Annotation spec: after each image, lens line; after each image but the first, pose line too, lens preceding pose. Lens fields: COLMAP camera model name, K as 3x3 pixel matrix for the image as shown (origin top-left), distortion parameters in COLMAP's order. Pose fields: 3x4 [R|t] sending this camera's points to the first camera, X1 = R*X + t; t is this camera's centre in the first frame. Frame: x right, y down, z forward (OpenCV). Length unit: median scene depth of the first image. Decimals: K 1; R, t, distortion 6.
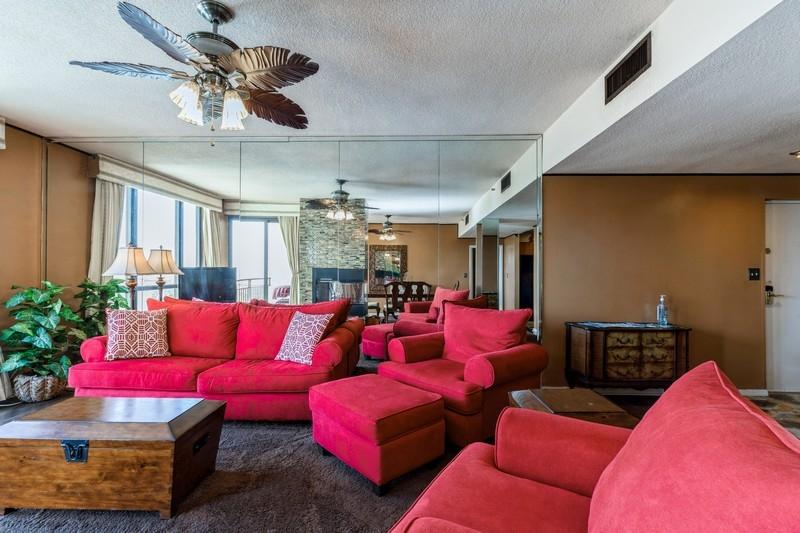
lens RADIAL K [[371.7, 0, 400.0], [0, 371.7, 266.5], [0, 0, 1]] dist [-0.005091, -0.000514]
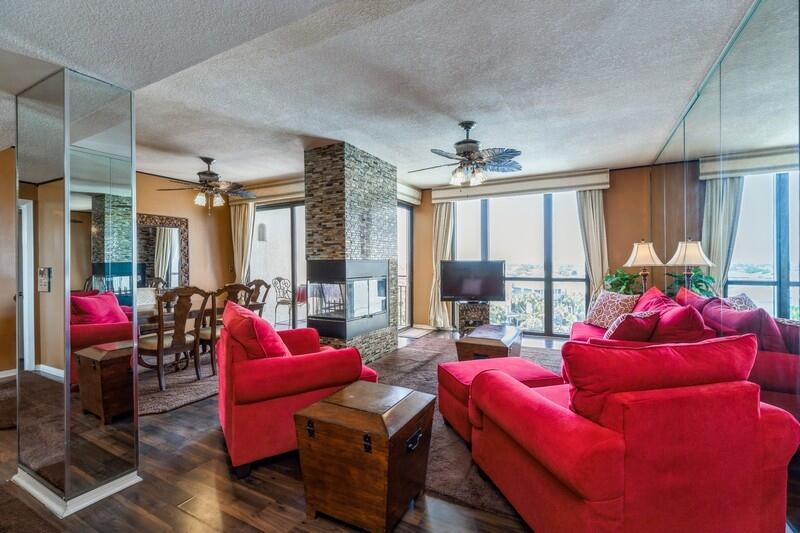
lens RADIAL K [[355.3, 0, 400.7], [0, 355.3, 266.2], [0, 0, 1]] dist [-0.001056, -0.000397]
pose [[-0.444417, 0.005185, -0.895805, 0.443010], [0.013924, 0.999902, -0.001121, 0.008122], [0.895712, -0.012972, -0.444446, 0.523832]]
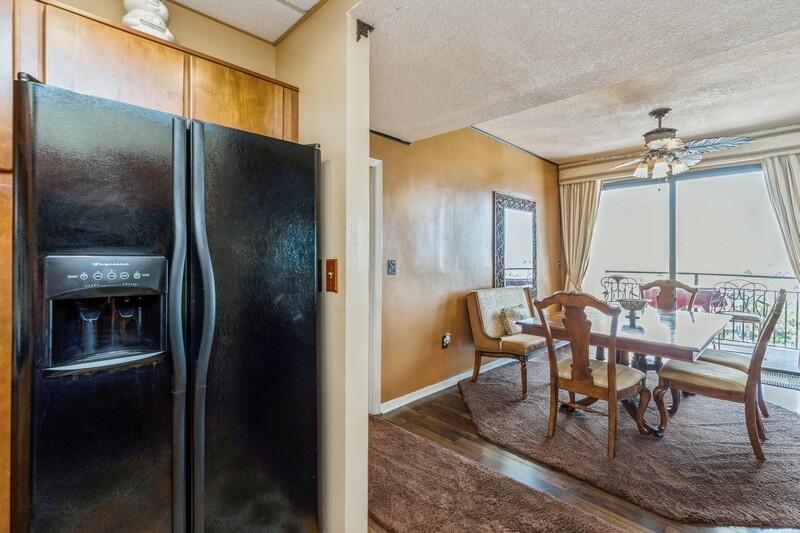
lens RADIAL K [[361.7, 0, 396.9], [0, 361.7, 256.2], [0, 0, 1]] dist [0.004354, 0.000570]
pose [[-0.696861, -0.007944, -0.717162, 0.641672], [-0.000017, 0.999939, -0.011059, -0.000794], [0.717206, -0.007694, -0.696819, -0.130197]]
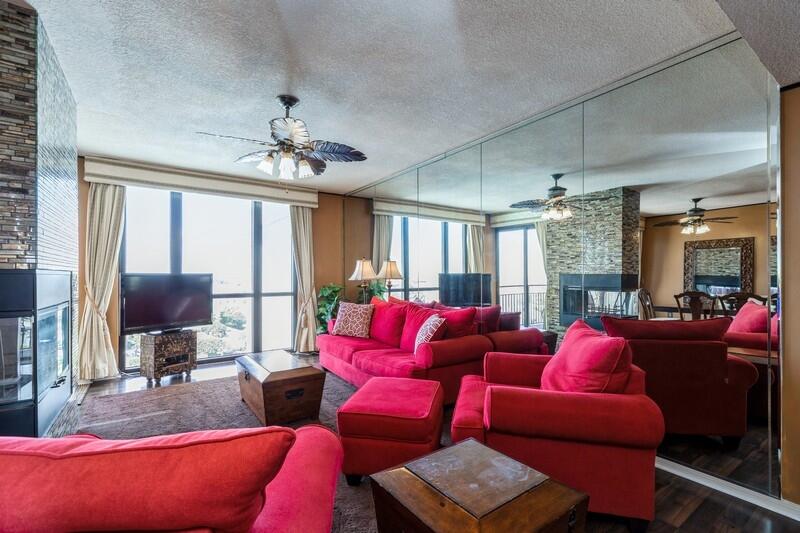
lens RADIAL K [[360.0, 0, 395.7], [0, 360.0, 267.8], [0, 0, 1]] dist [0.001928, -0.000072]
pose [[0.583838, -0.026731, -0.811430, 0.316311], [0.013296, 0.999639, -0.023364, 0.006421], [0.811761, 0.002851, 0.583983, 0.181501]]
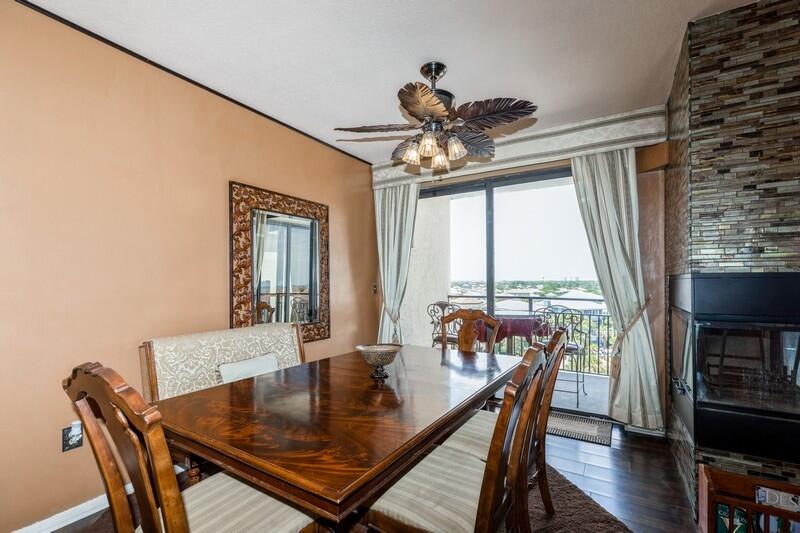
lens RADIAL K [[360.0, 0, 399.2], [0, 360.0, 279.2], [0, 0, 1]] dist [0.000247, -0.000216]
pose [[-0.502054, -0.005180, -0.864821, 0.279575], [0.011161, 0.999860, -0.012467, -0.001993], [0.864764, -0.015911, -0.501926, -0.065352]]
